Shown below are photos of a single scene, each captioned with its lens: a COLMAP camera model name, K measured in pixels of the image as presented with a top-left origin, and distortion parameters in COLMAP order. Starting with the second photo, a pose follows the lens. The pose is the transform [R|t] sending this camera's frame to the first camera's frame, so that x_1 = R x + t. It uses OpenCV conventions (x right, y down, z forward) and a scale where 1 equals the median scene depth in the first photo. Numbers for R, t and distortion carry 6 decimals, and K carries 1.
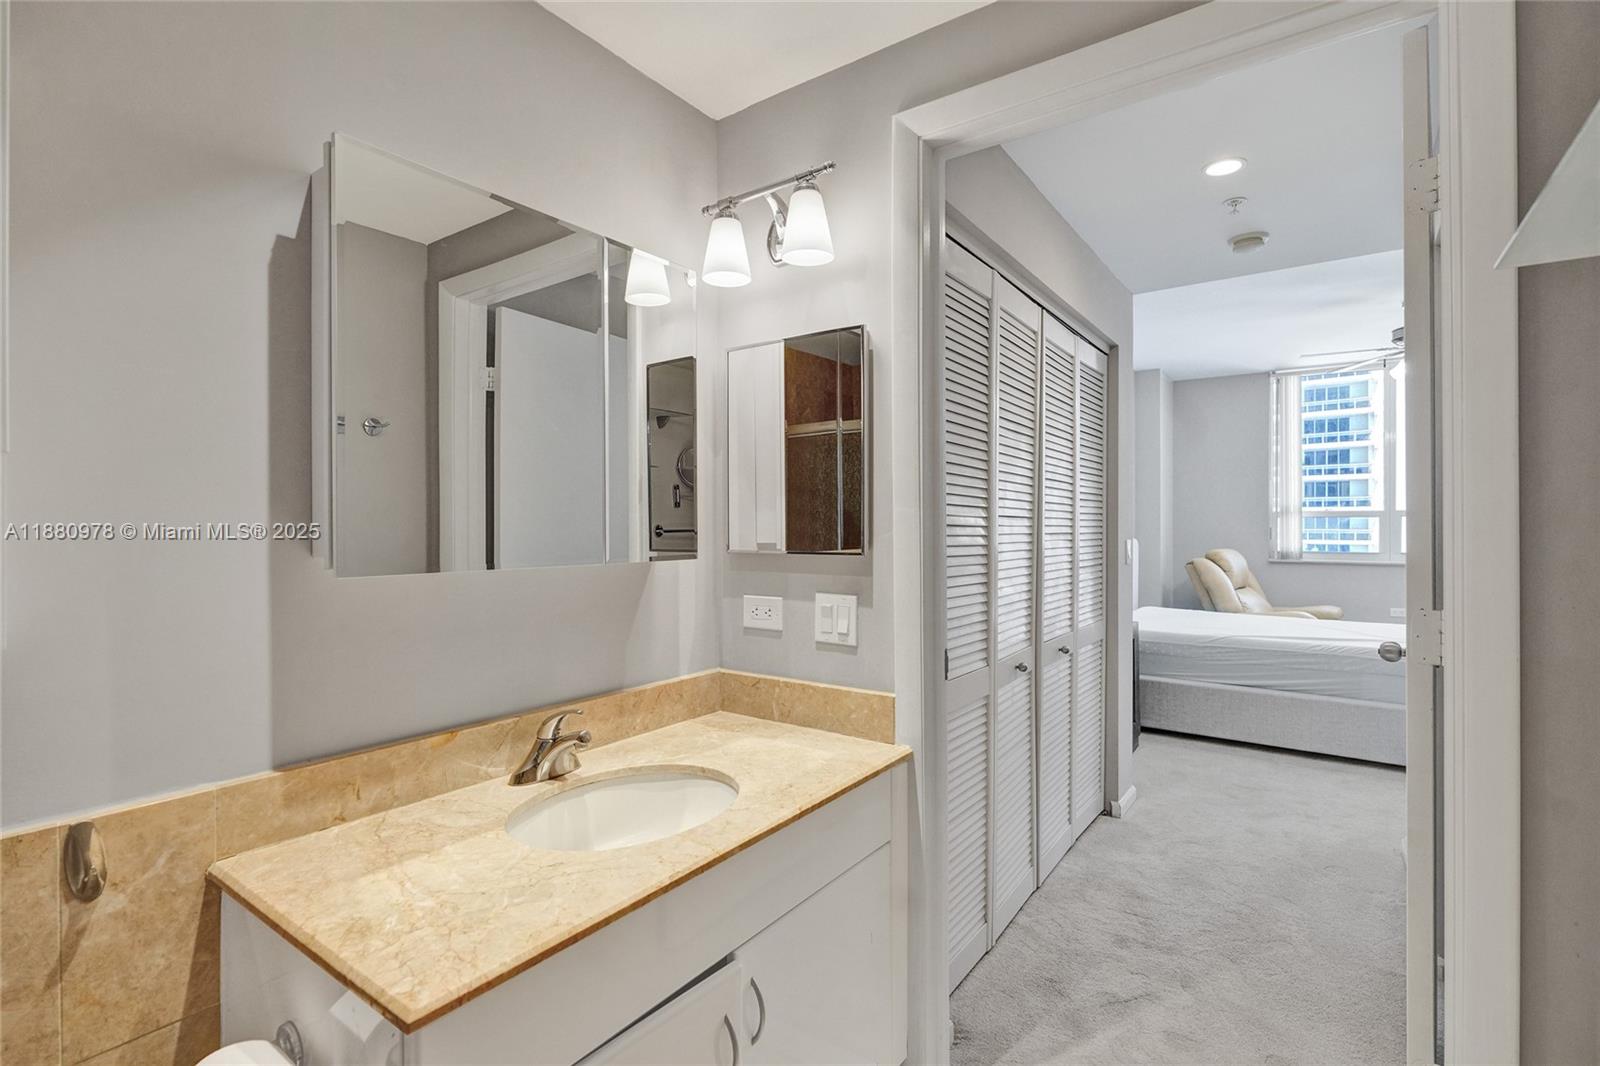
lens RADIAL K [[761.0, 0, 806.0], [0, 761.0, 525.9], [0, 0, 1]] dist [-0.001863, 0.000270]
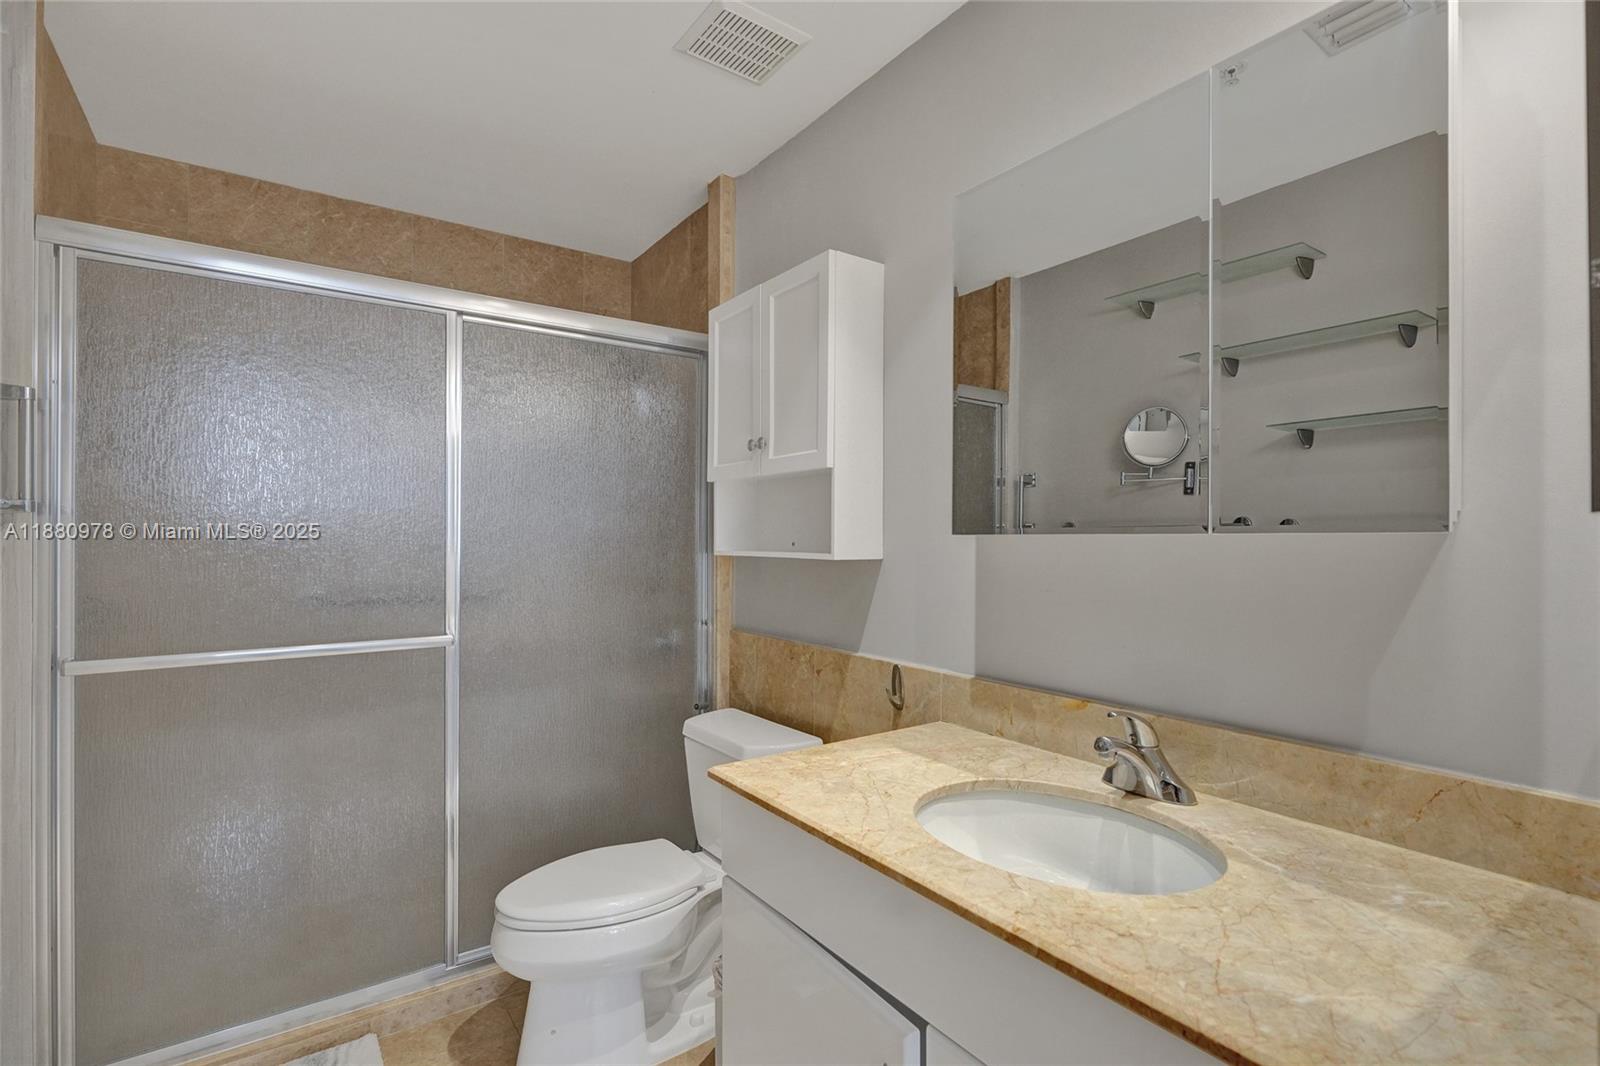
lens RADIAL K [[742.4, 0, 799.9], [0, 742.4, 526.3], [0, 0, 1]] dist [-0.001580, 0.000213]
pose [[-0.333405, -0.010246, -0.942728, 0.620958], [-0.000600, 0.999943, -0.010656, 0.058026], [0.942784, -0.002987, -0.333392, 1.052438]]
